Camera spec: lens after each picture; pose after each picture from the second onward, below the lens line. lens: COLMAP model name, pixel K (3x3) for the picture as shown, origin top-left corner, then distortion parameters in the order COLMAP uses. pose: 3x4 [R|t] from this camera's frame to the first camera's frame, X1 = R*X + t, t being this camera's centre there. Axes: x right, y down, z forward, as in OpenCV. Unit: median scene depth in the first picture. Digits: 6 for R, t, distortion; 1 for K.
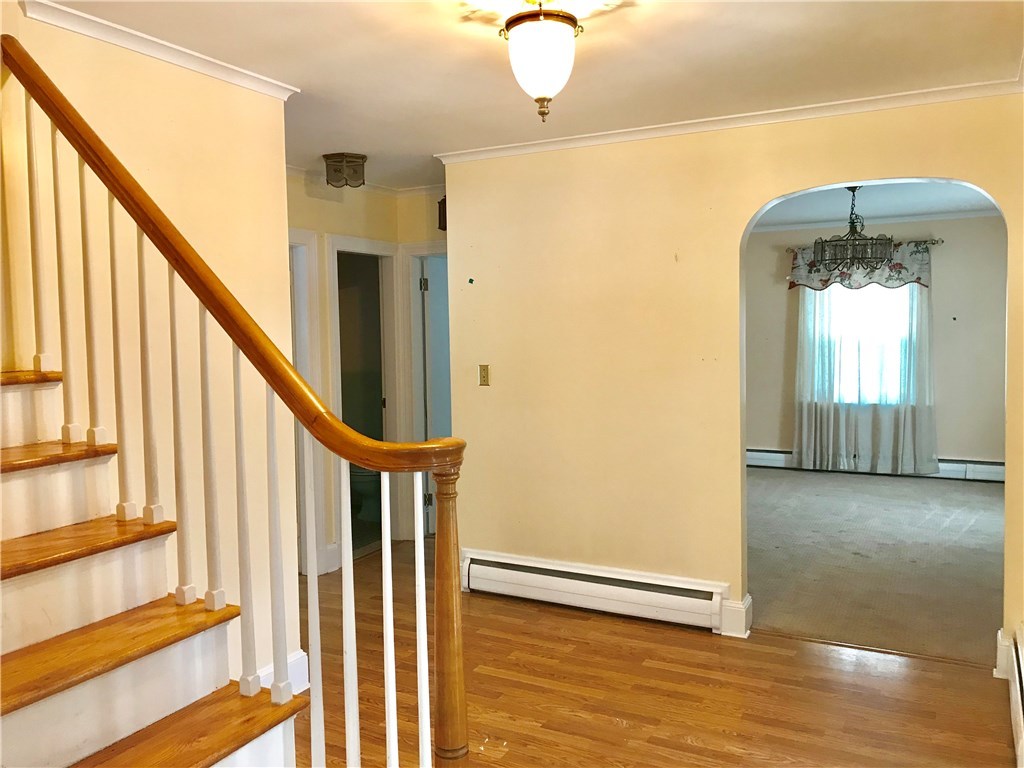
lens RADIAL K [[834.0, 0, 511.8], [0, 834.0, 381.4], [0, 0, 1]] dist [0.014314, -0.000706]
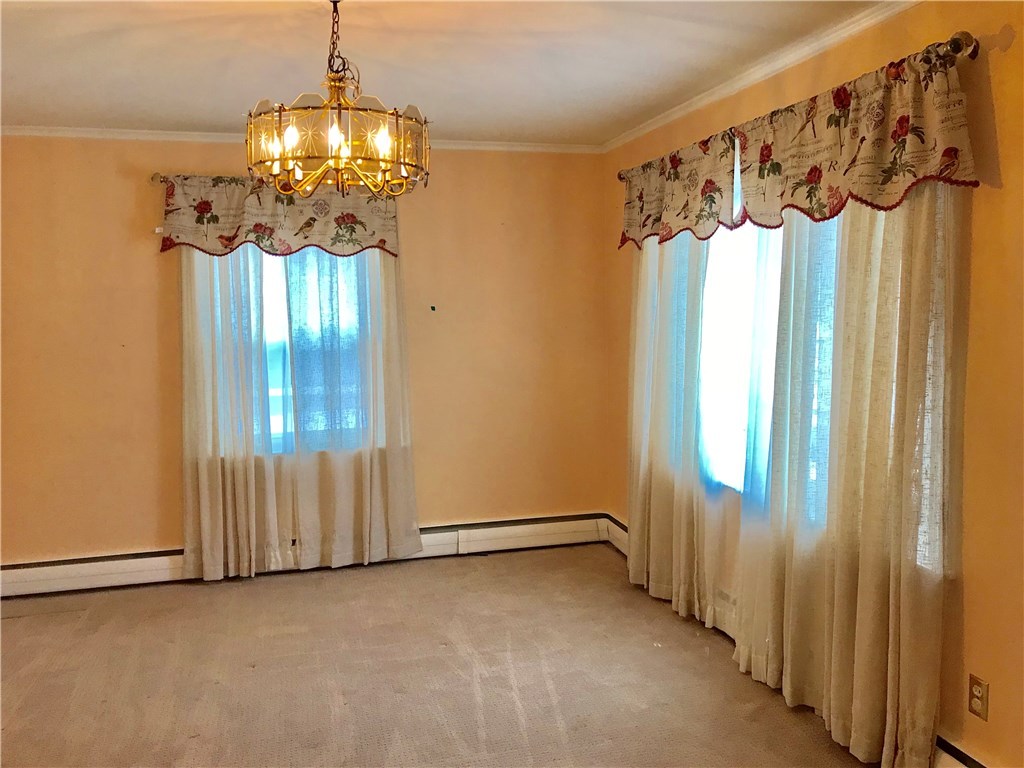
lens RADIAL K [[834.0, 0, 522.8], [0, 834.0, 356.5], [0, 0, 1]] dist [0.014314, -0.000706]
pose [[0.746499, -0.050263, 0.663486, 0.150290], [0.040016, 0.998729, 0.030636, -0.051910], [-0.664183, 0.003680, 0.747561, 0.460146]]
